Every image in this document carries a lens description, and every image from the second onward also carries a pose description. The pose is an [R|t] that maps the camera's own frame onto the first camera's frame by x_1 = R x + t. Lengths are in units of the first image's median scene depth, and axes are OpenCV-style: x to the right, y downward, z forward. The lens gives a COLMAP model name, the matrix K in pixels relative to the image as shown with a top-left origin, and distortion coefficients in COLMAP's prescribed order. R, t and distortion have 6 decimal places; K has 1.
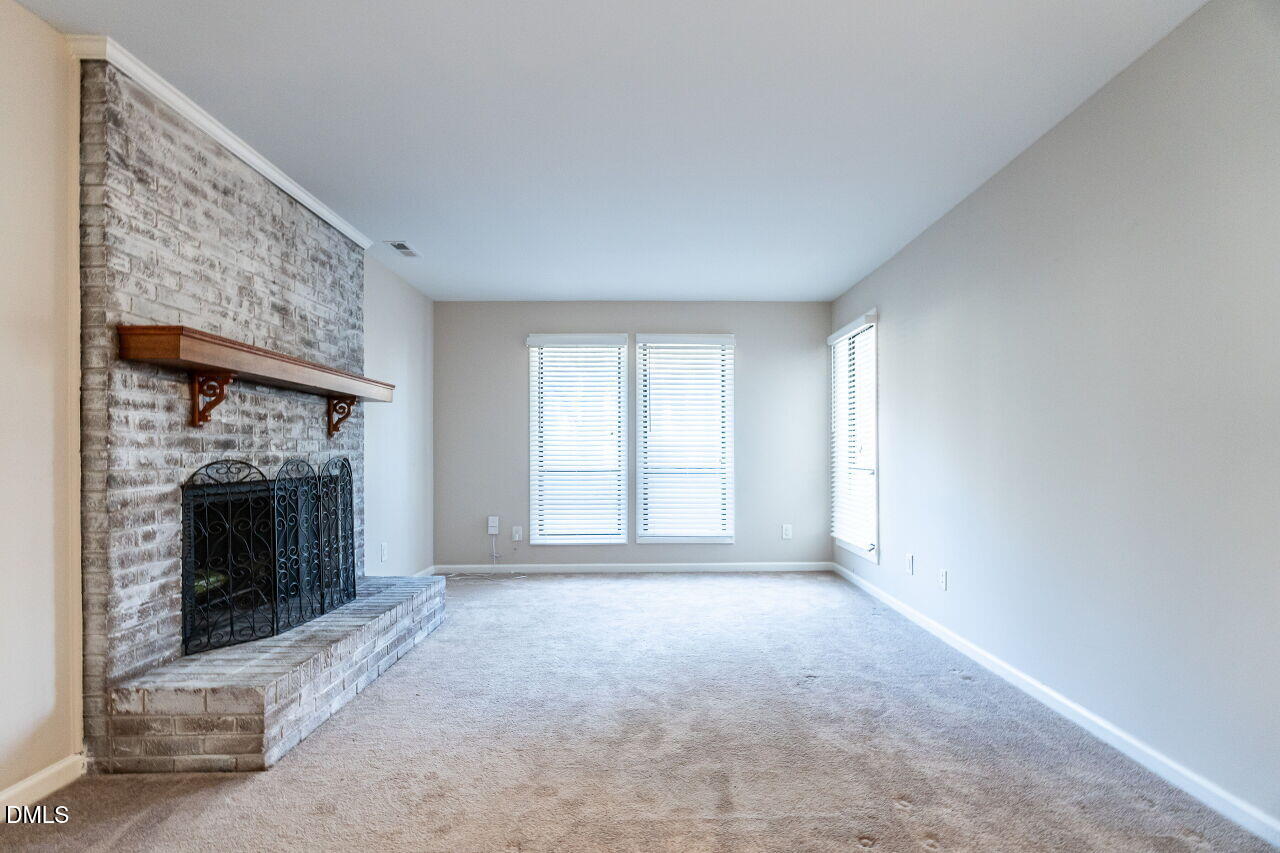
lens RADIAL K [[574.4, 0, 591.9], [0, 574.4, 452.8], [0, 0, 1]] dist [-0.002420, 0.000421]
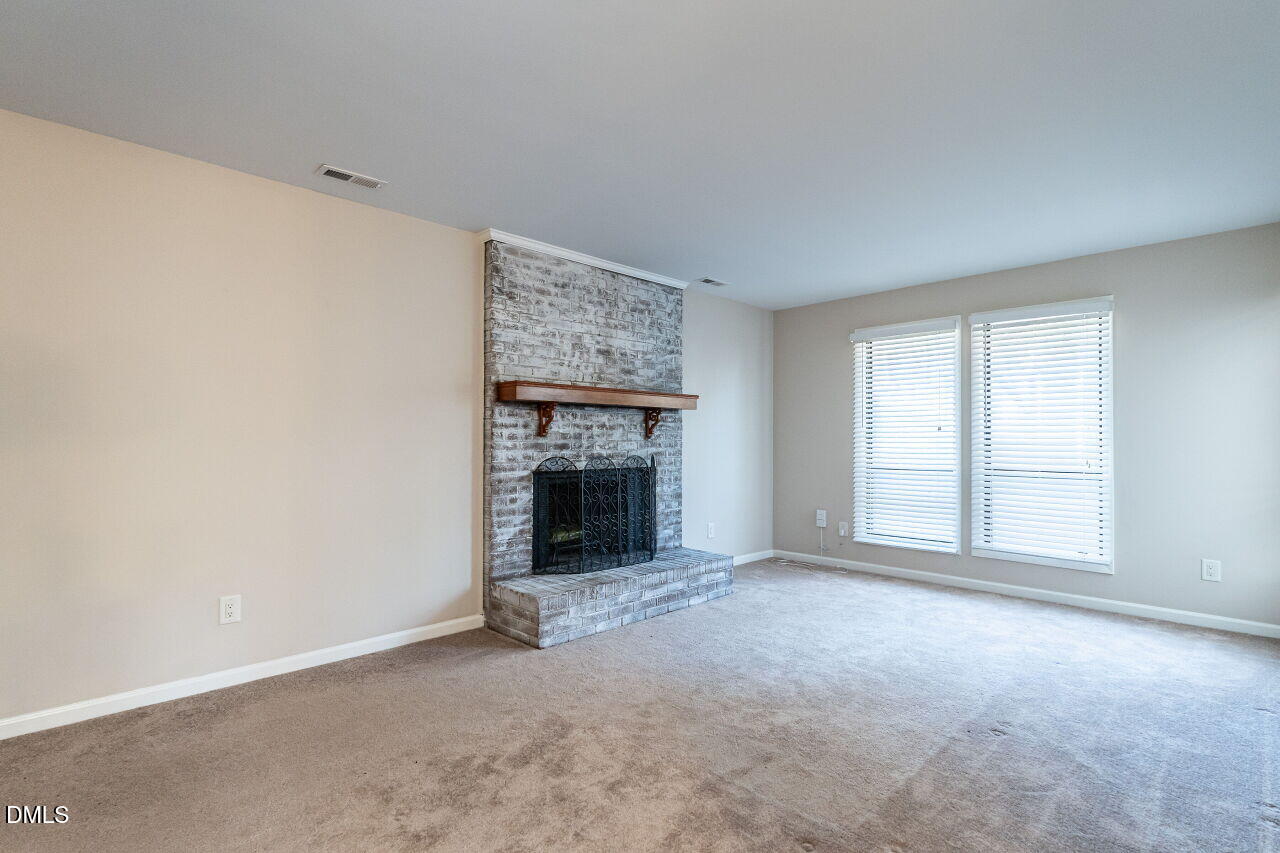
lens RADIAL K [[617.8, 0, 643.7], [0, 617.8, 421.9], [0, 0, 1]] dist [-0.001061, -0.000244]
pose [[0.684875, -0.015083, -0.728505, 0.751922], [0.002755, 0.999832, -0.018110, -0.050798], [0.728656, 0.010396, 0.684801, 0.001958]]
